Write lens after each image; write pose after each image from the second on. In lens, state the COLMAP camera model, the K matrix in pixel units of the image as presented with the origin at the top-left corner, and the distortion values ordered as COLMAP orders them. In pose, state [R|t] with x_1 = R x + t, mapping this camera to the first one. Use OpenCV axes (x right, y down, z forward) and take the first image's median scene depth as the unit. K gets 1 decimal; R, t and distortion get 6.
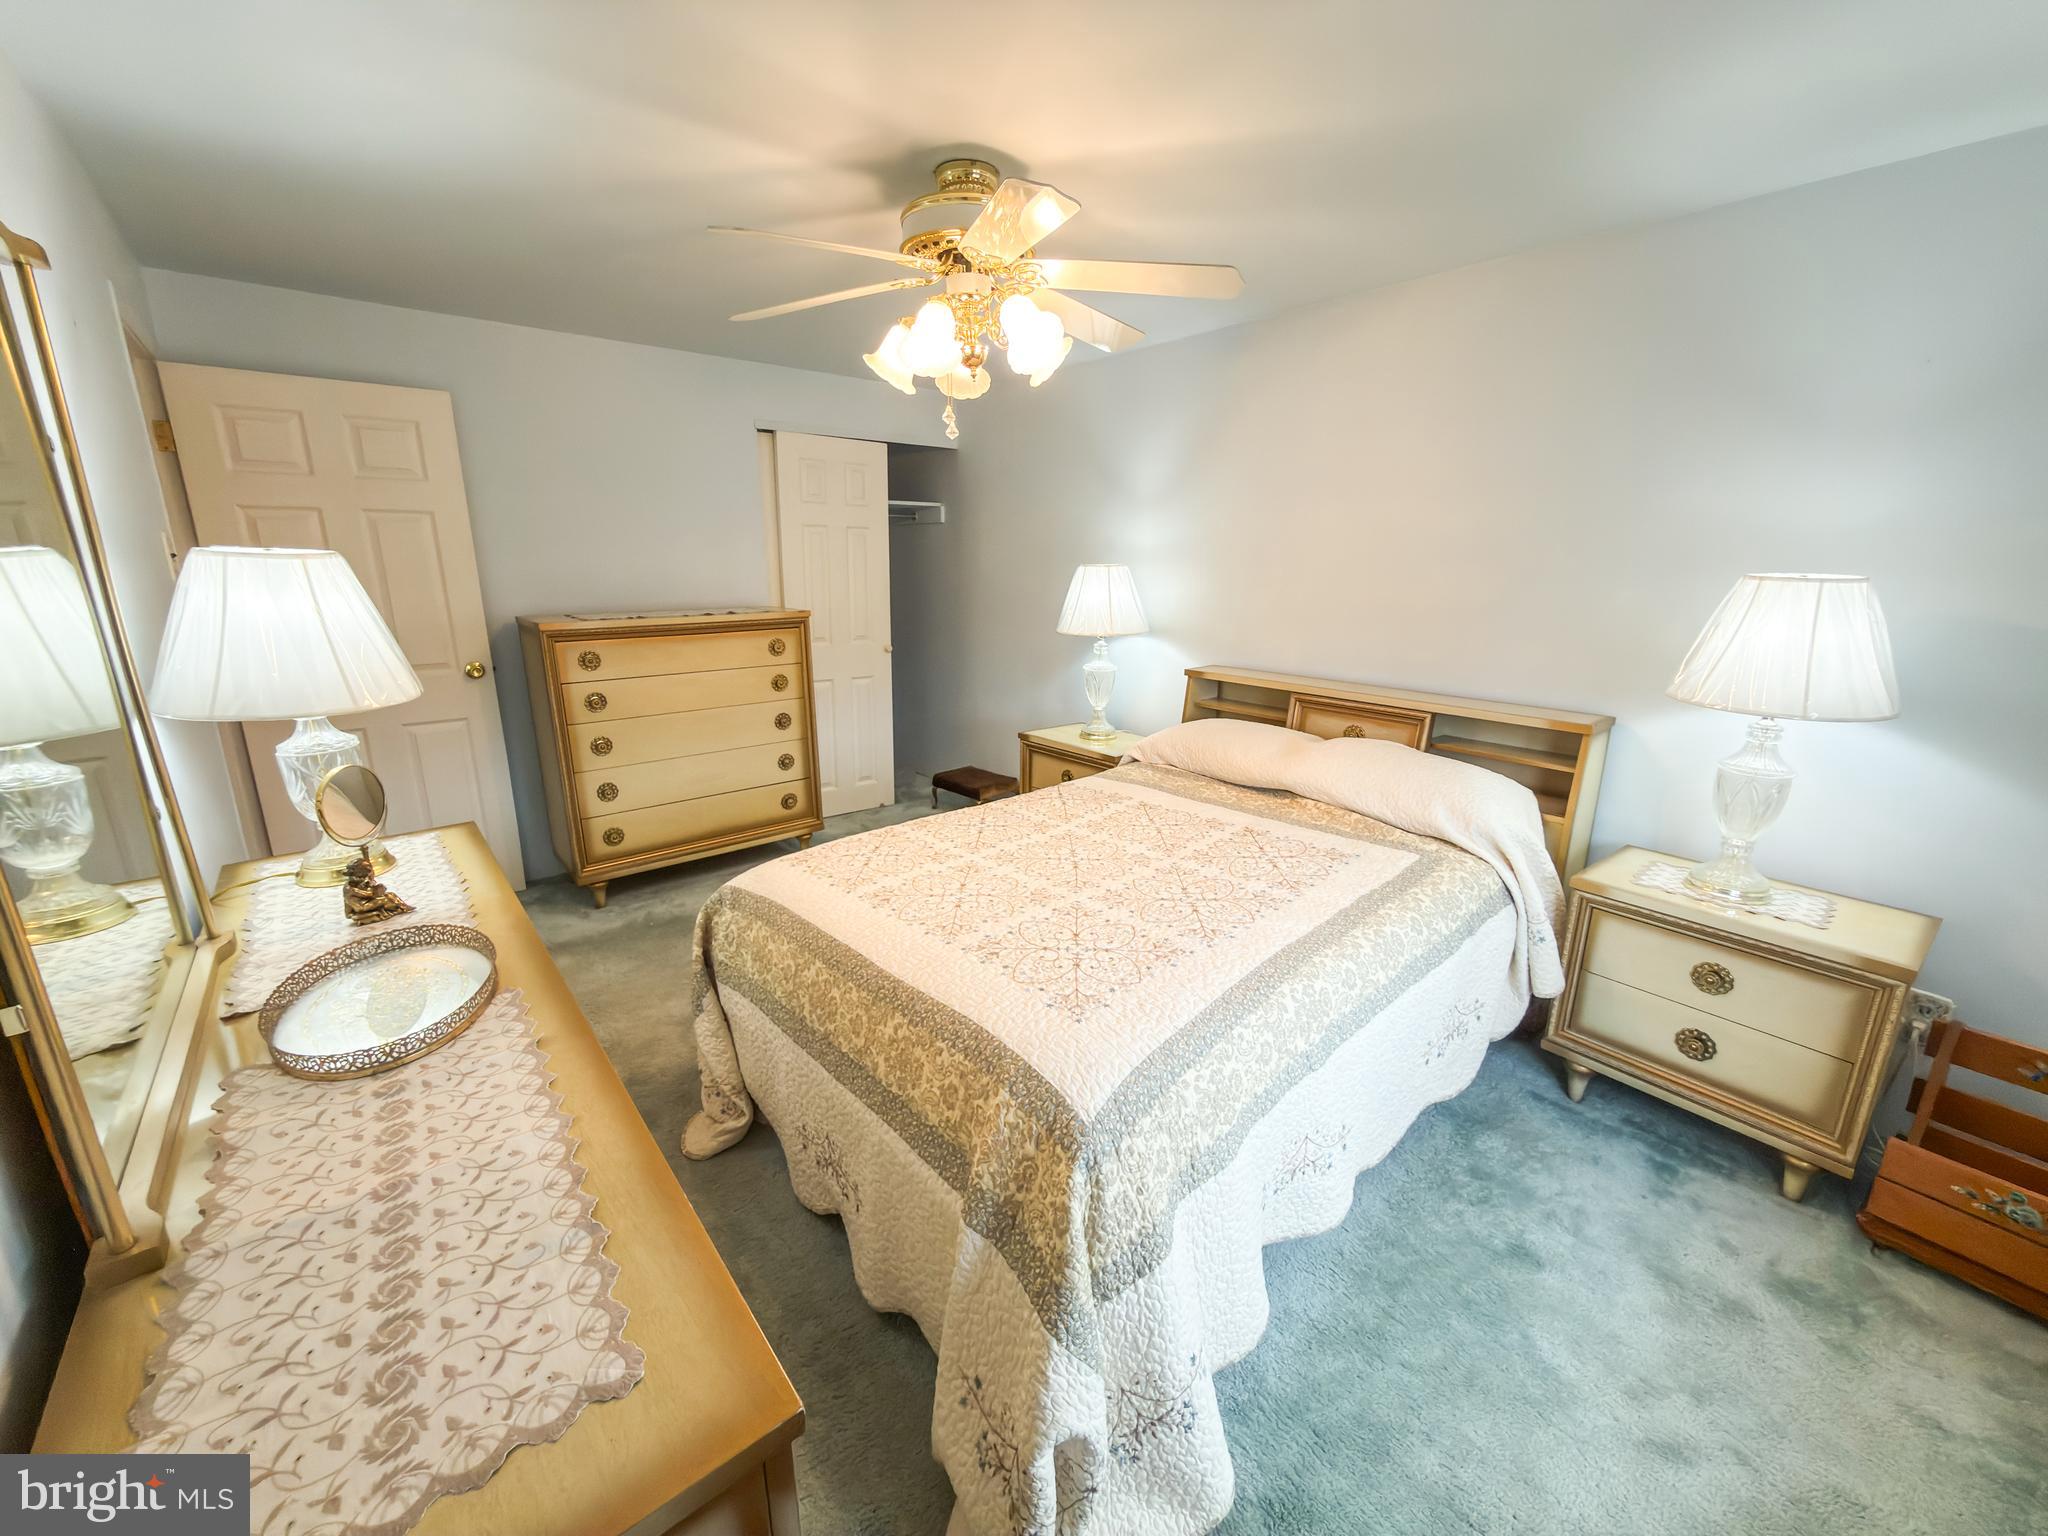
lens RADIAL K [[814.0, 0, 1024.0], [0, 814.0, 768.0], [0, 0, 1]] dist [-0.000249, -0.000068]
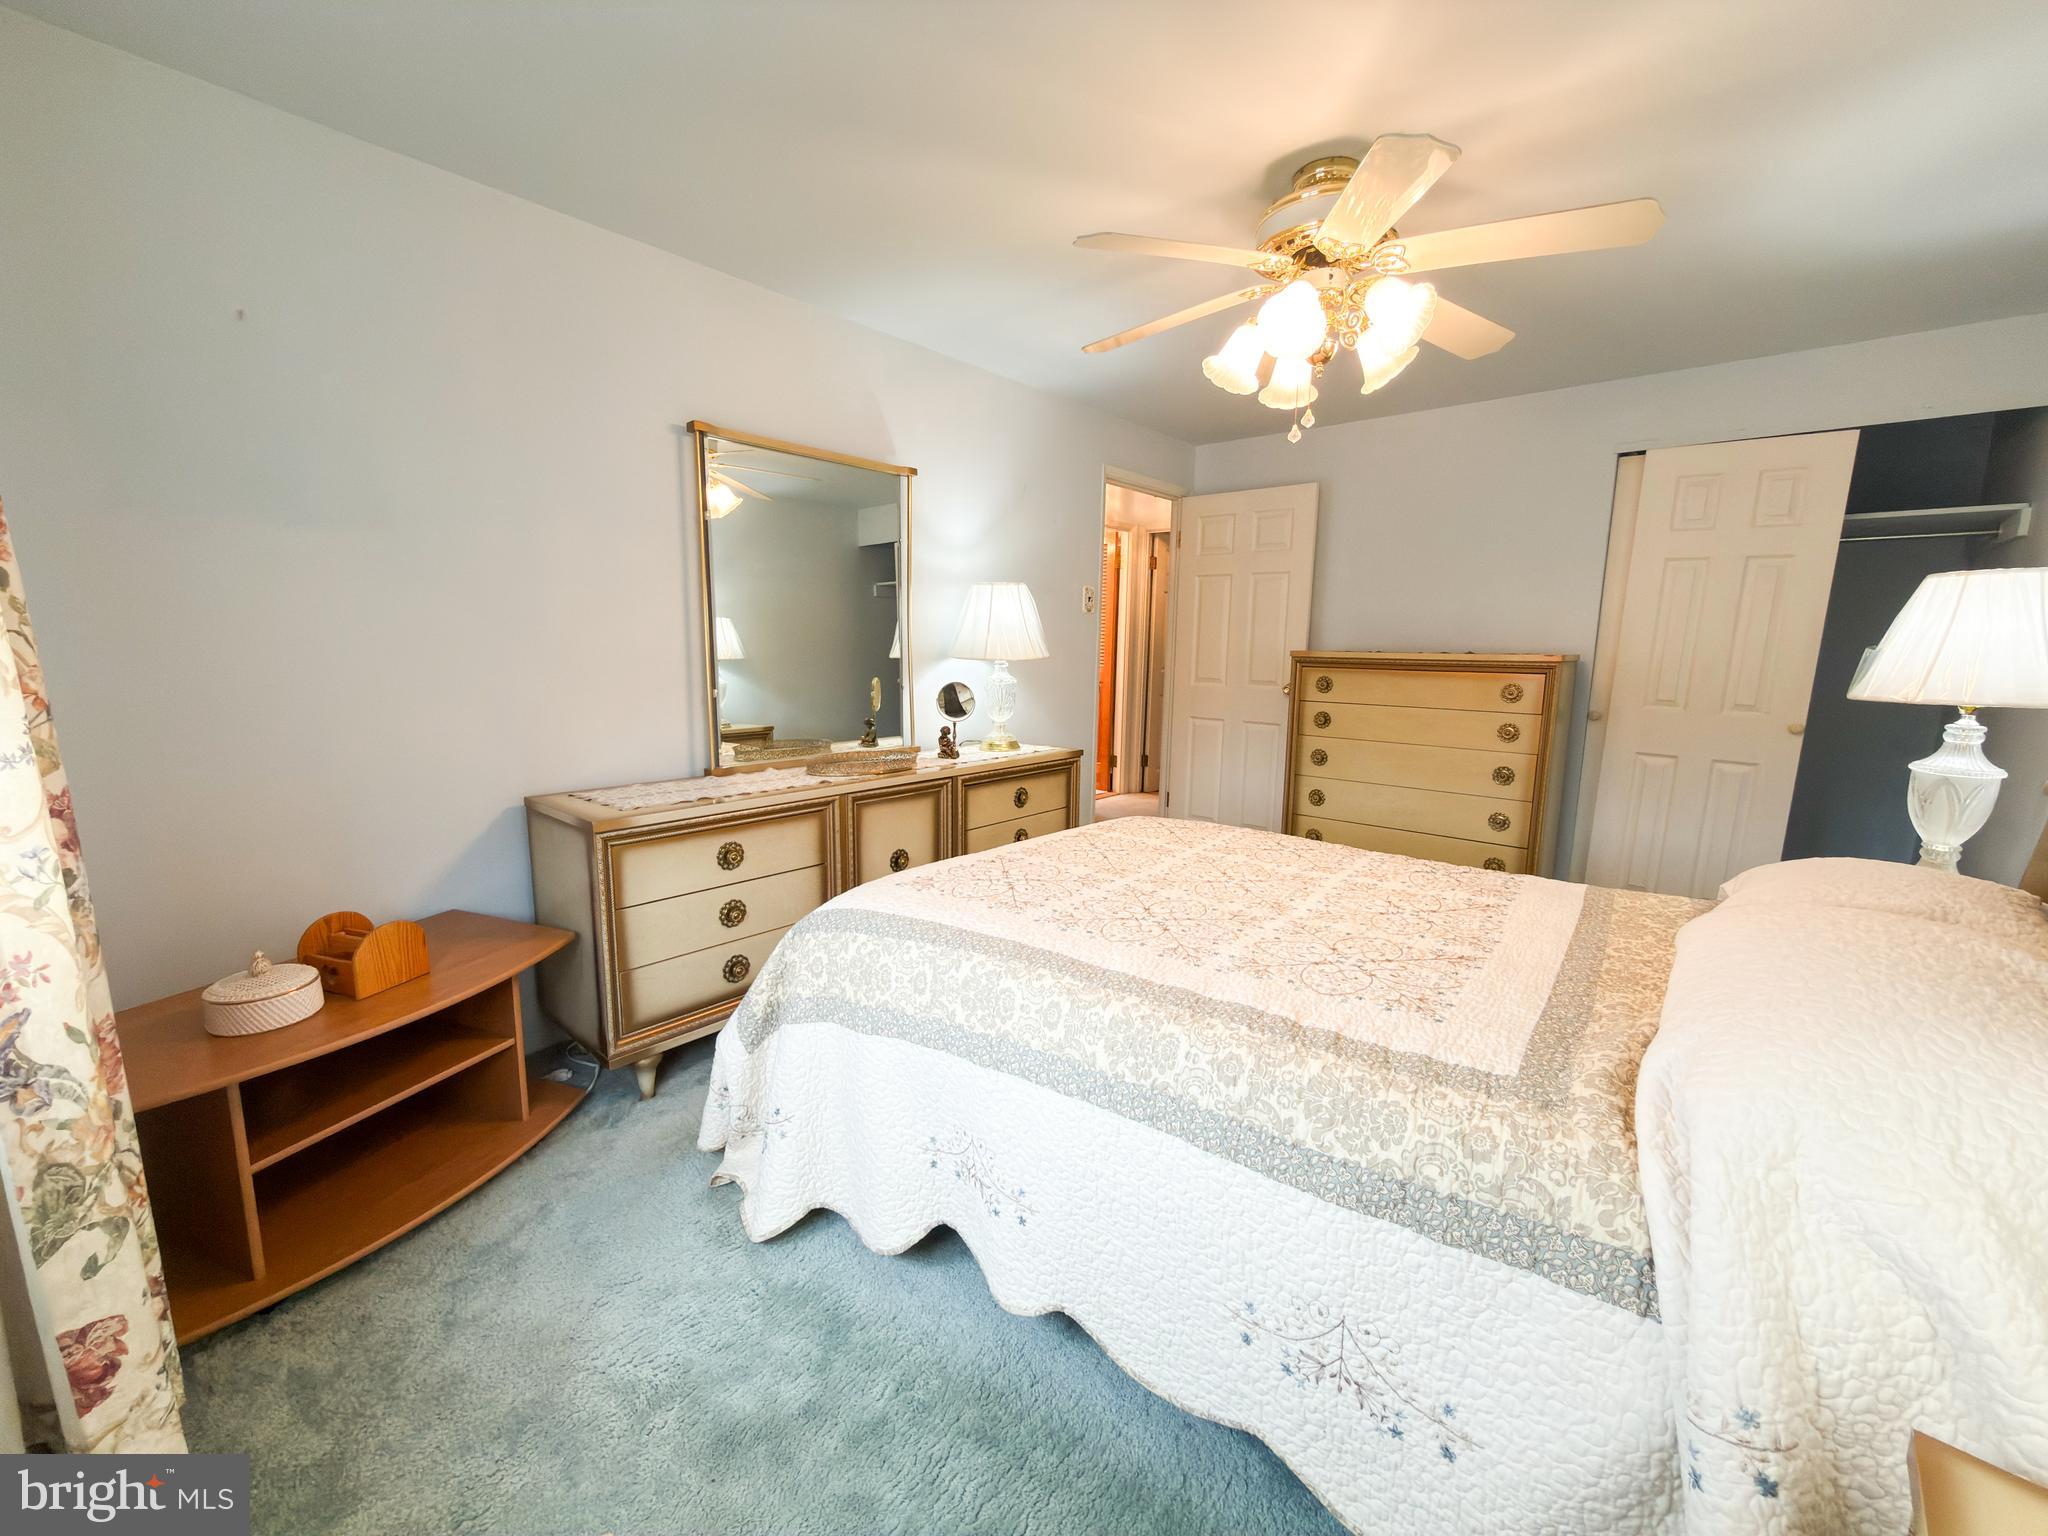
lens RADIAL K [[819.7, 0, 1024.0], [0, 819.7, 768.0], [0, 0, 1]] dist [-0.000061, 0.000142]
pose [[0.161438, 0.153852, -0.974816, 0.799545], [-0.263591, 0.958610, 0.107642, -0.038760], [0.951030, 0.239575, 0.195310, 0.523350]]
